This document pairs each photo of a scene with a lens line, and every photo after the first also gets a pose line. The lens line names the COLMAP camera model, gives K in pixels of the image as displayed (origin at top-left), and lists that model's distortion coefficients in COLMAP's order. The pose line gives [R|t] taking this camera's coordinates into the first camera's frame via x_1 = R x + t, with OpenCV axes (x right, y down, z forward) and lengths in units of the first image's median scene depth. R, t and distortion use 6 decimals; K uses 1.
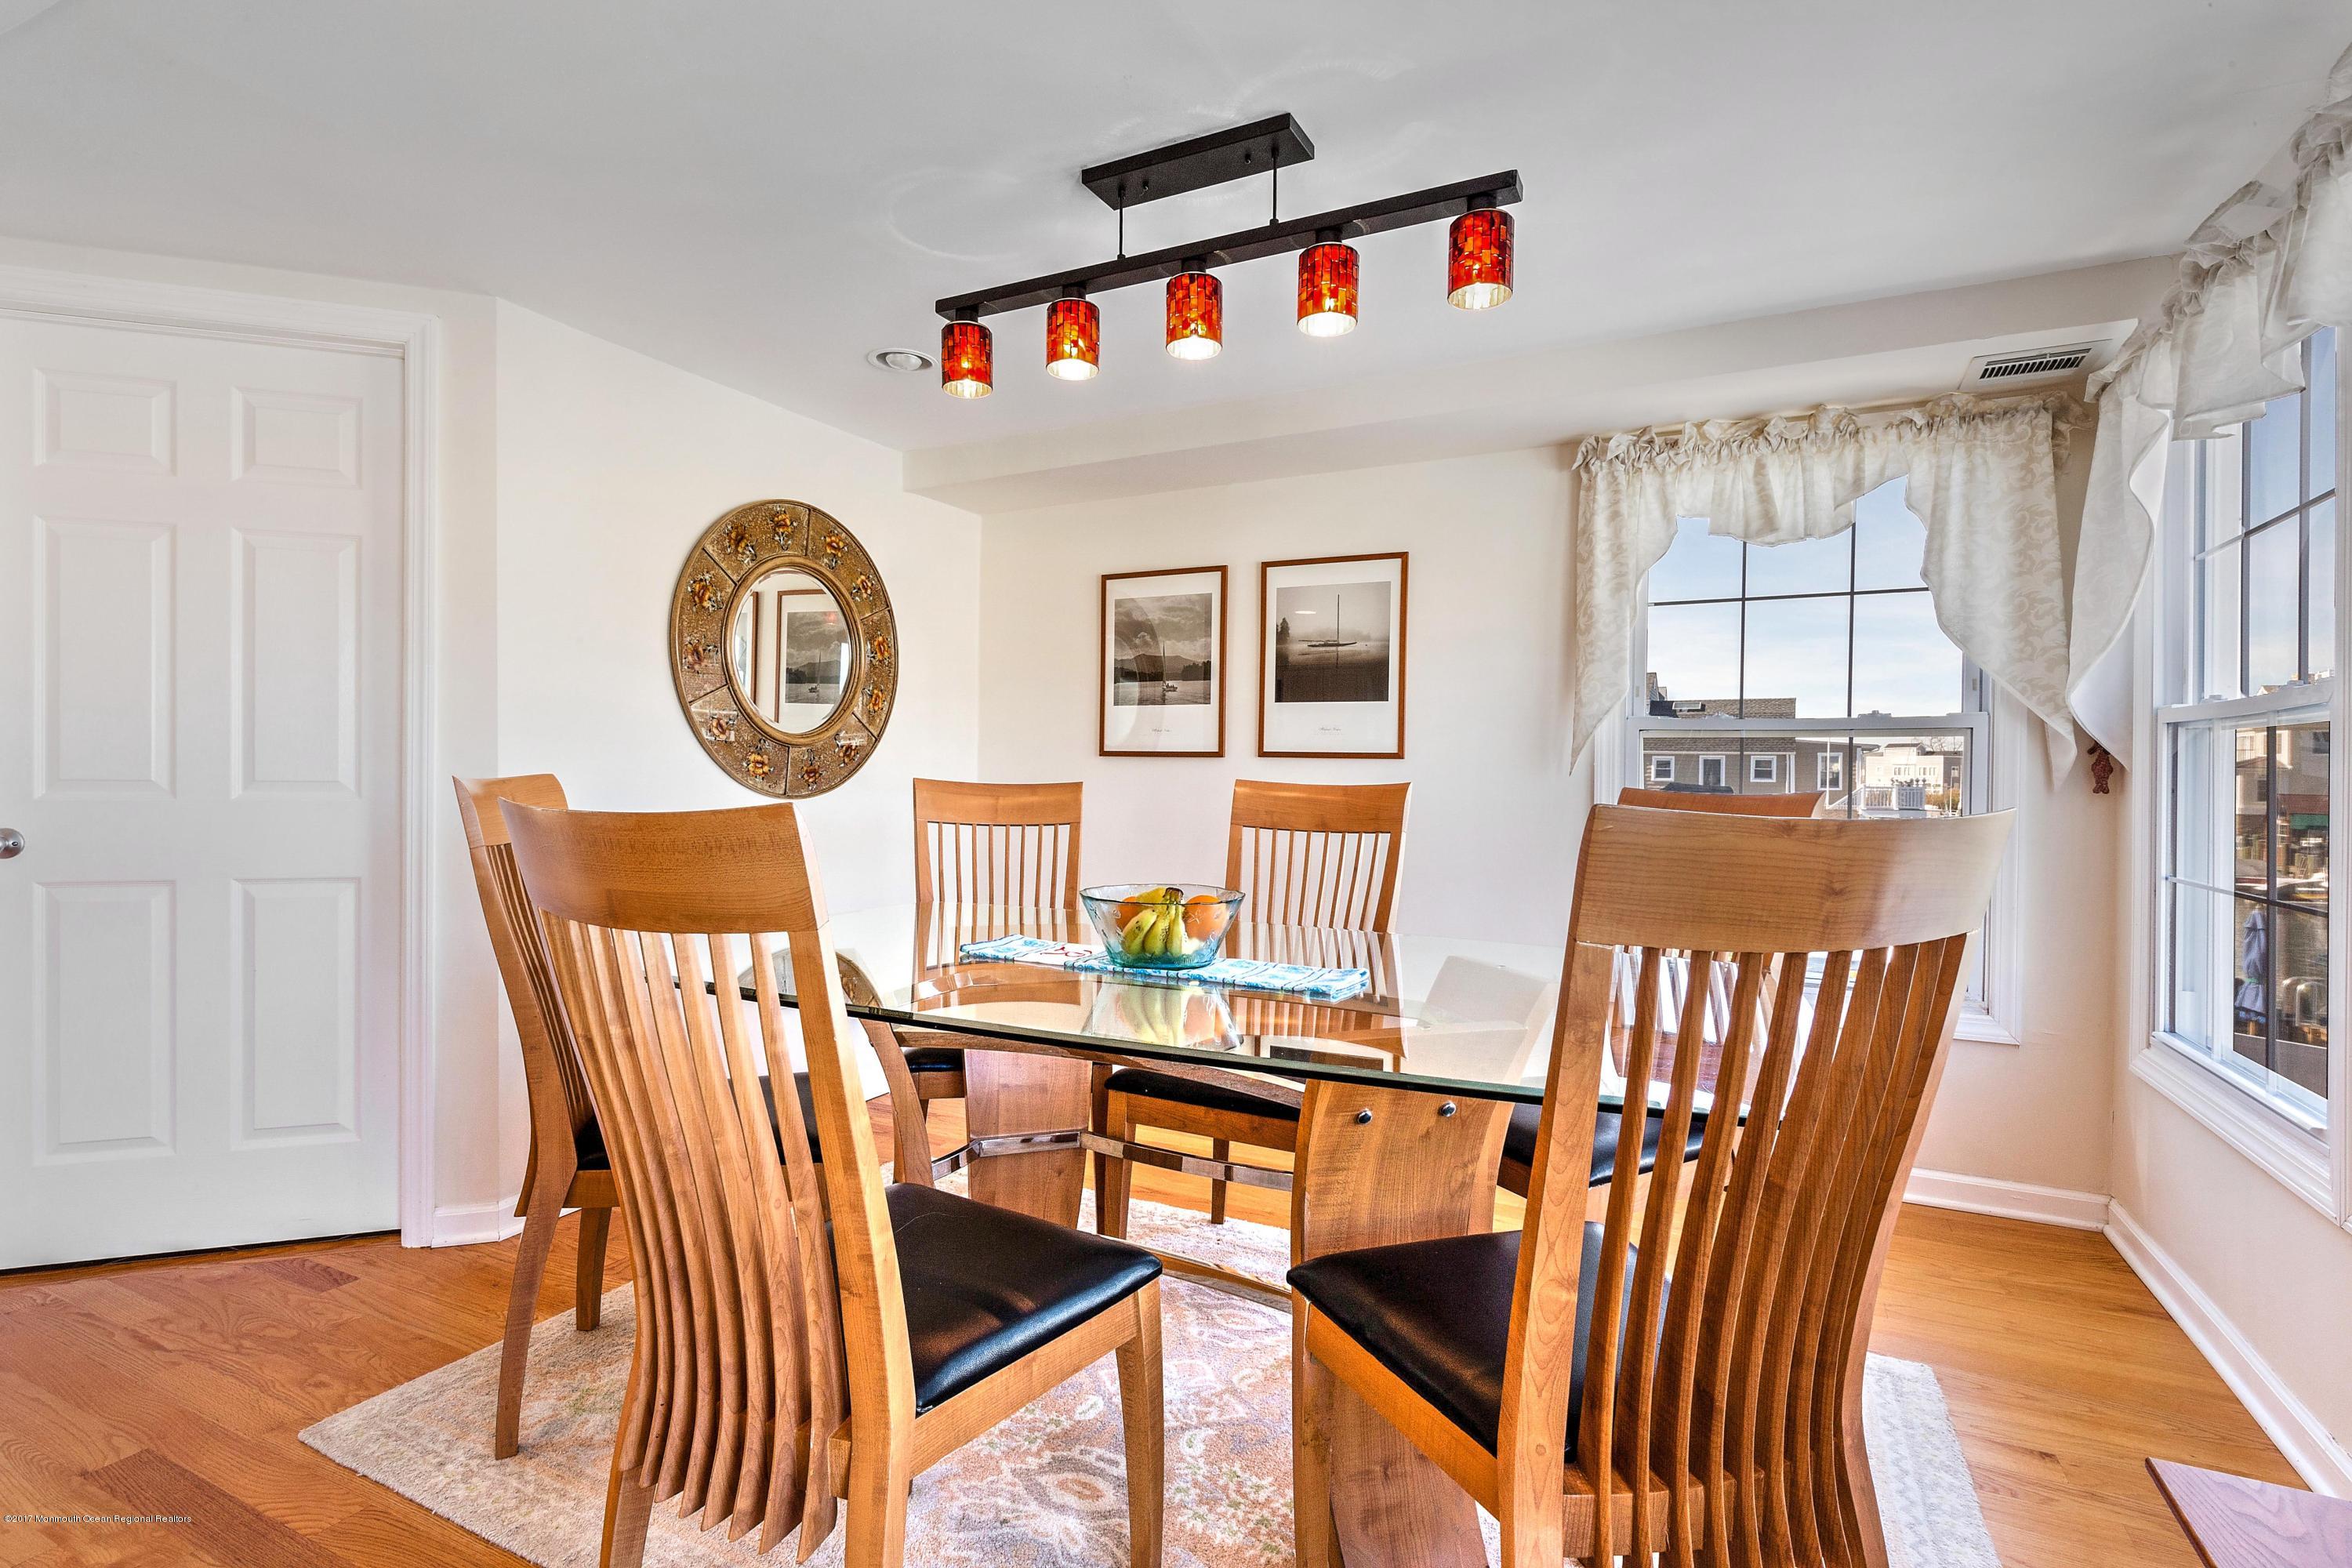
lens RADIAL K [[1135.3, 0, 1169.1], [0, 1135.3, 802.4], [0, 0, 1]] dist [0.005878, -0.000416]
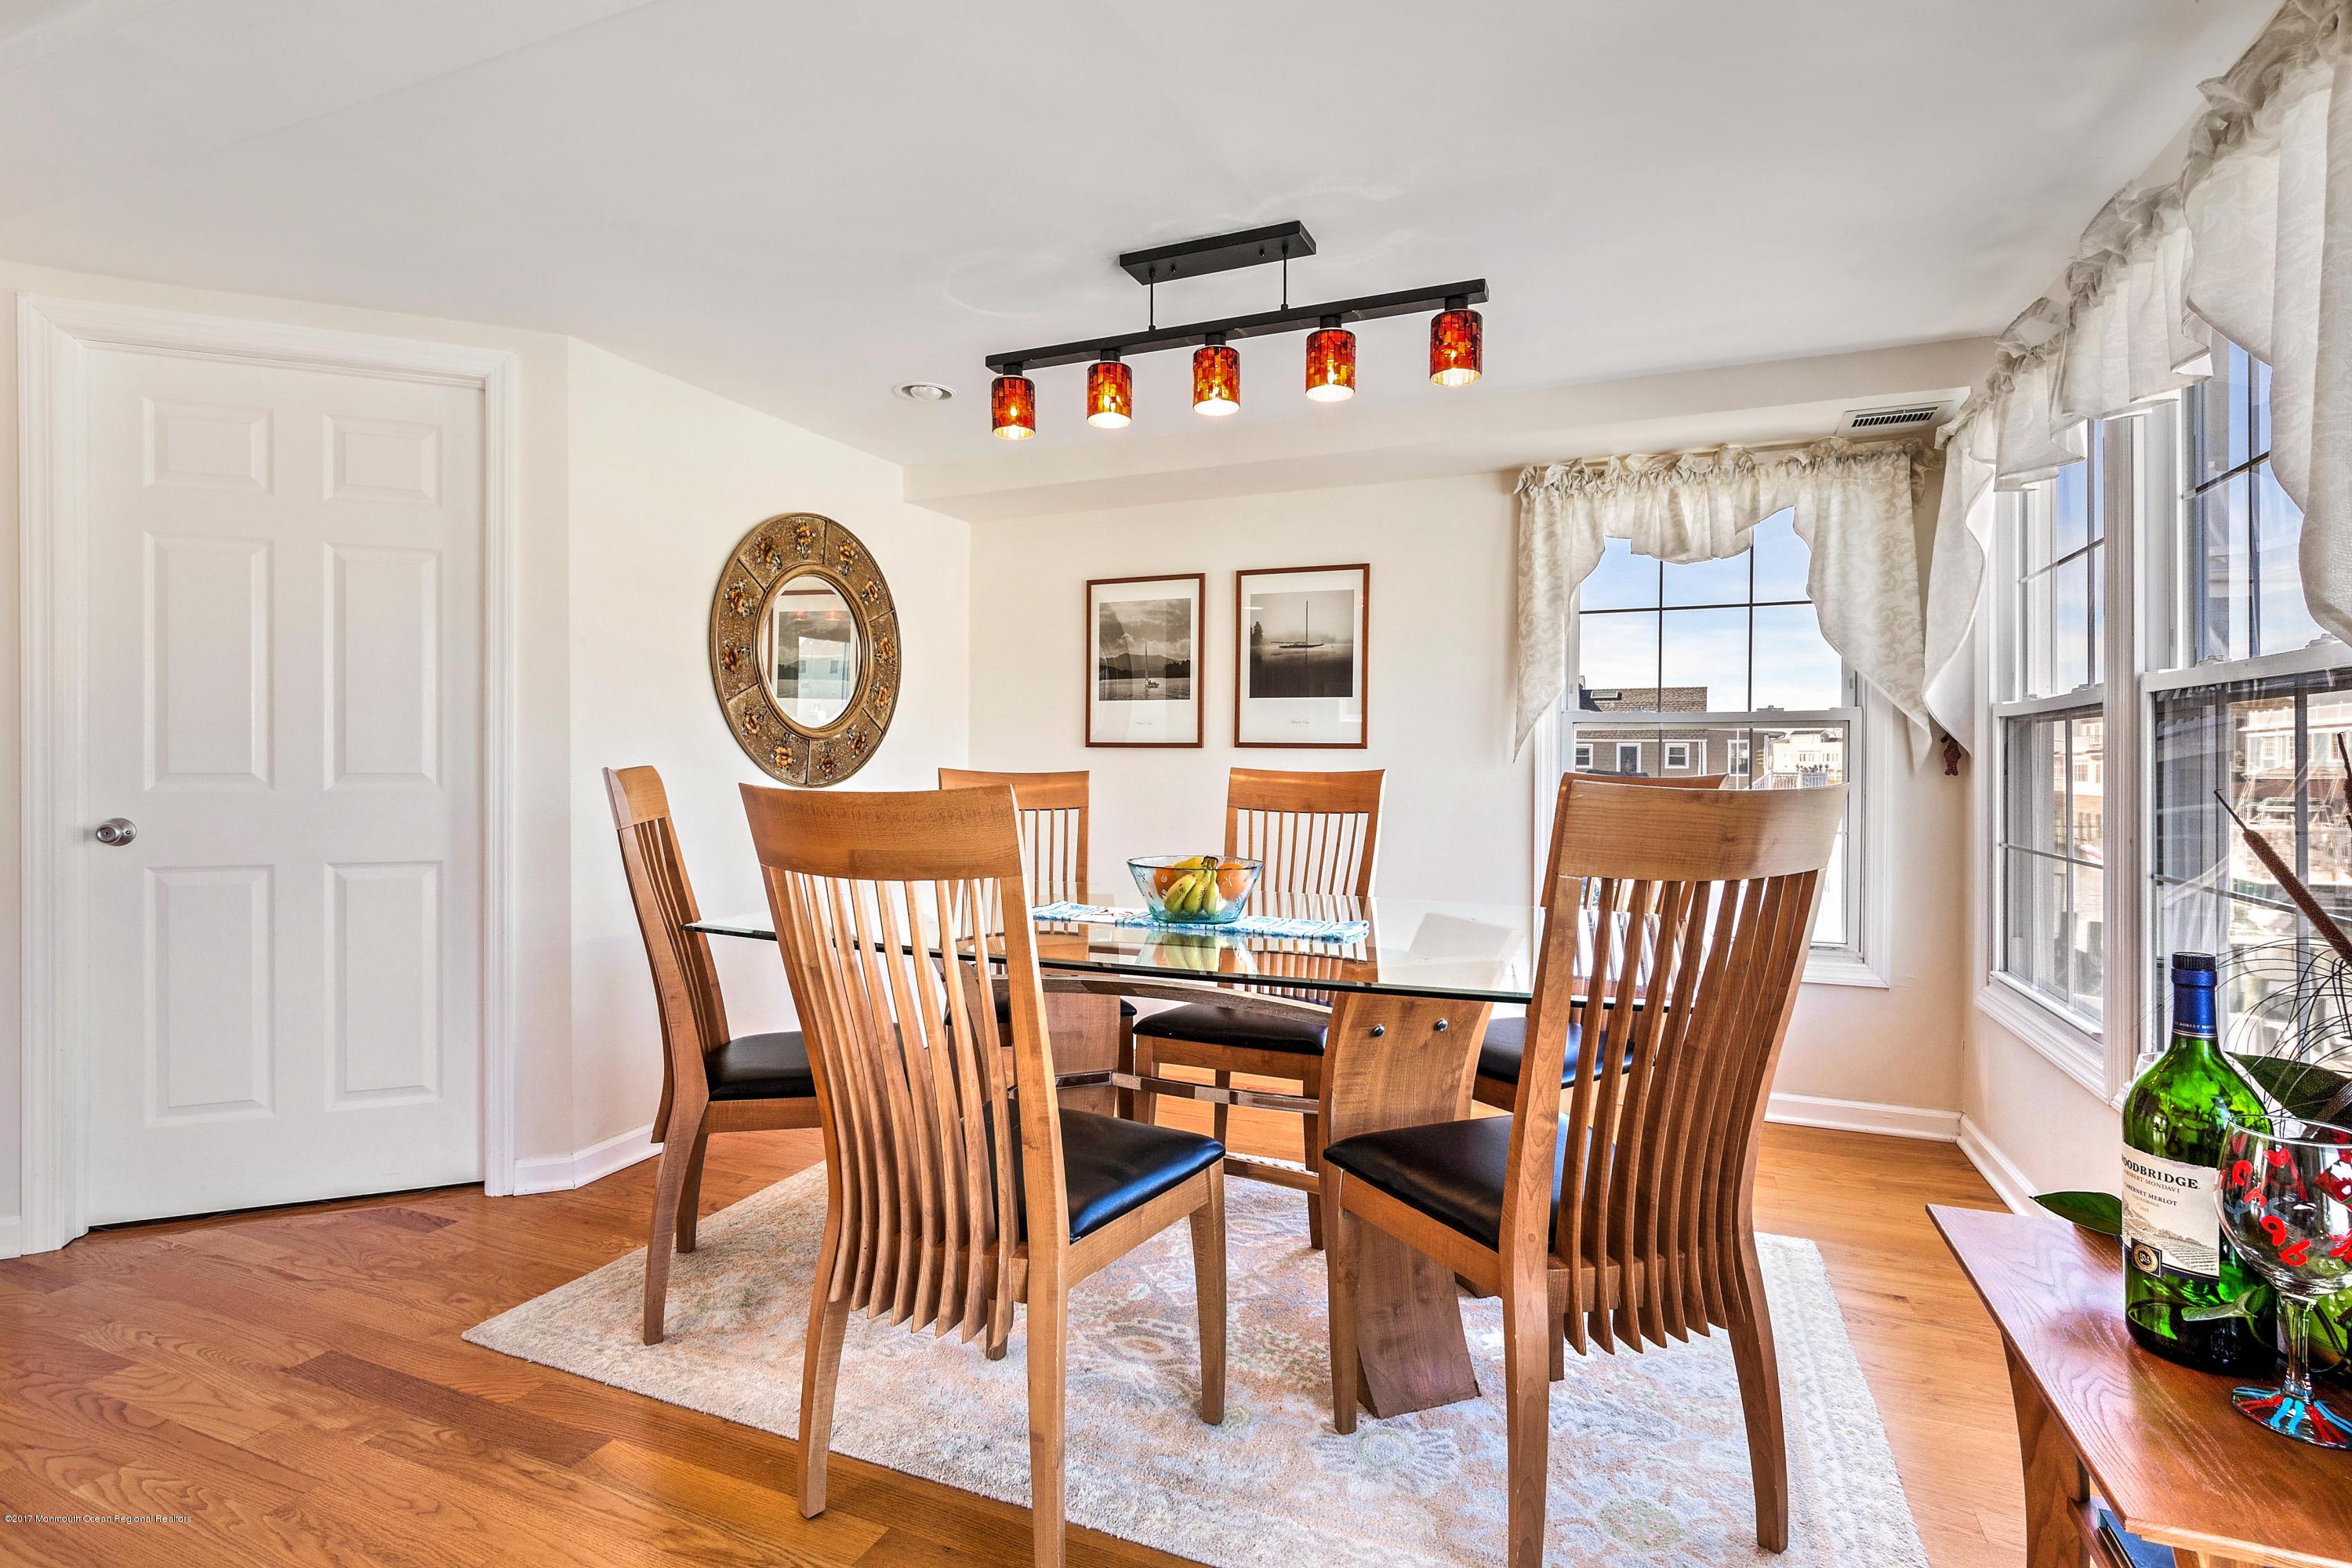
lens RADIAL K [[1149.2, 0, 1171.3], [0, 1149.2, 790.1], [0, 0, 1]] dist [0.004361, 0.000462]
pose [[0.997709, -0.006850, 0.067308, -0.088548], [0.006991, 0.999974, -0.001862, 0.004689], [-0.067294, 0.002329, 0.997730, -0.165408]]
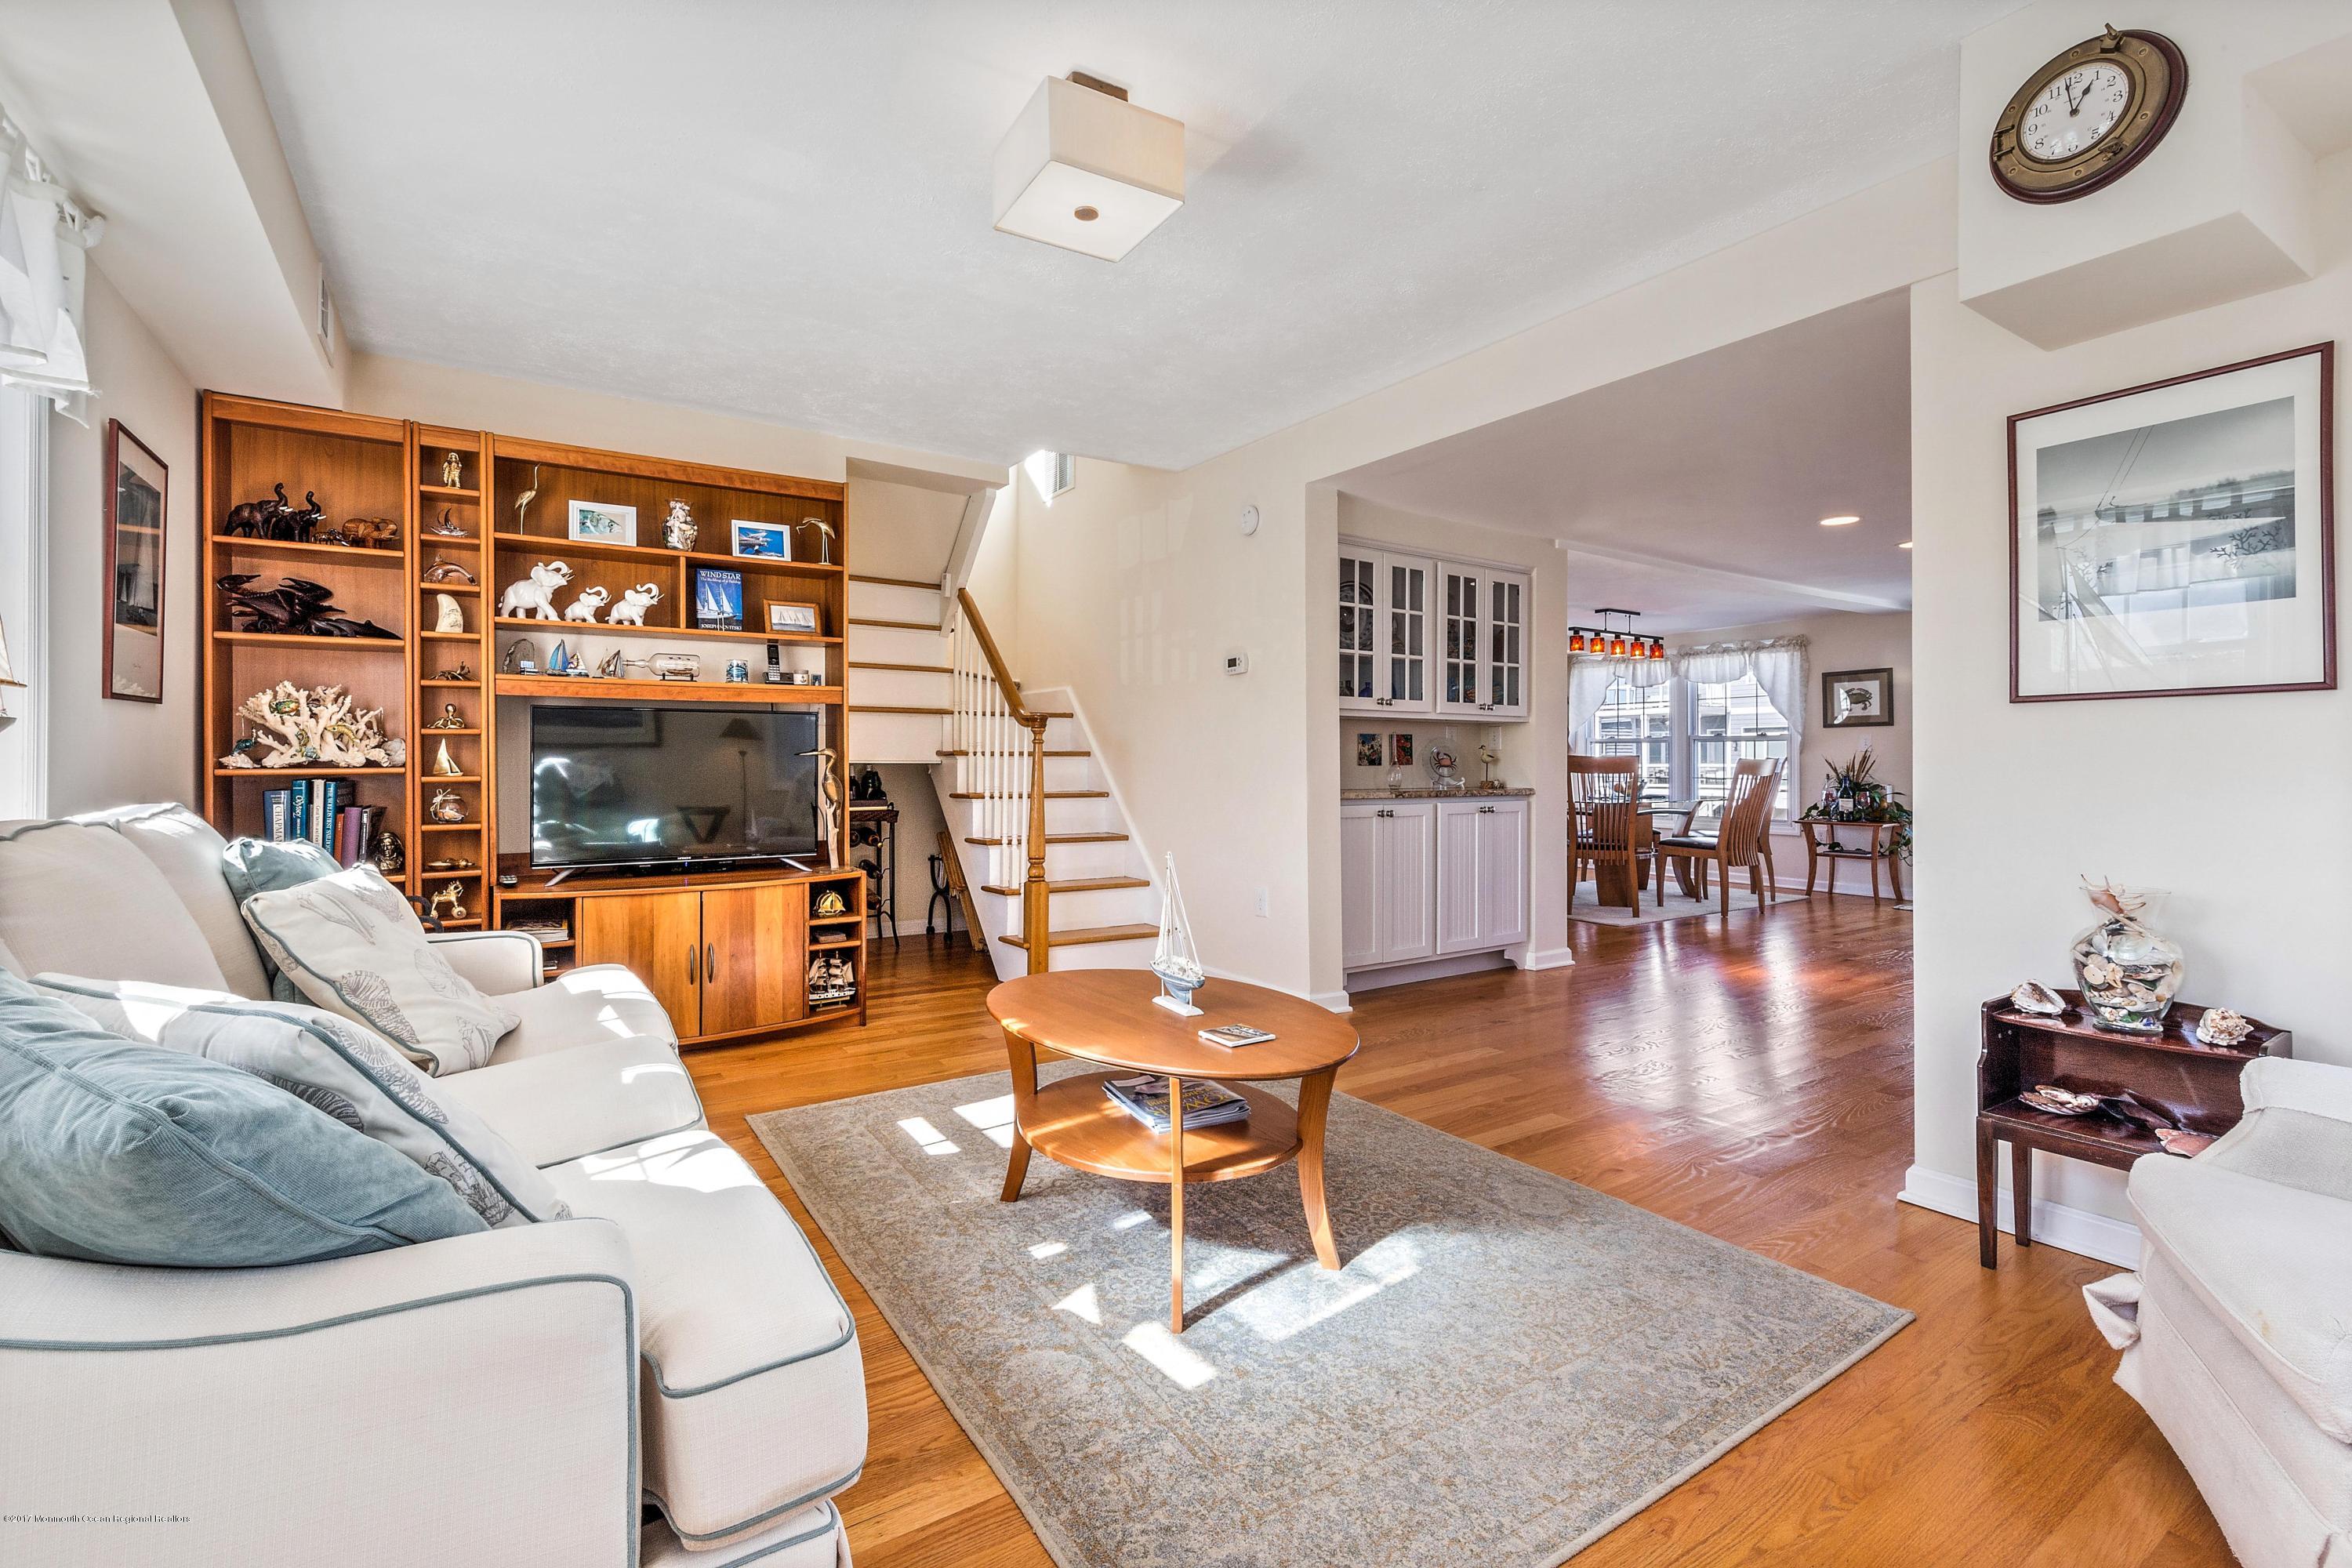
lens RADIAL K [[1032.9, 0, 1163.0], [0, 1032.9, 760.3], [0, 0, 1]] dist [0.002810, -0.000181]
pose [[0.500922, -0.009161, 0.865444, -3.419839], [0.027528, 0.999607, -0.005353, -0.021655], [-0.865054, 0.026505, 0.500977, 0.435387]]
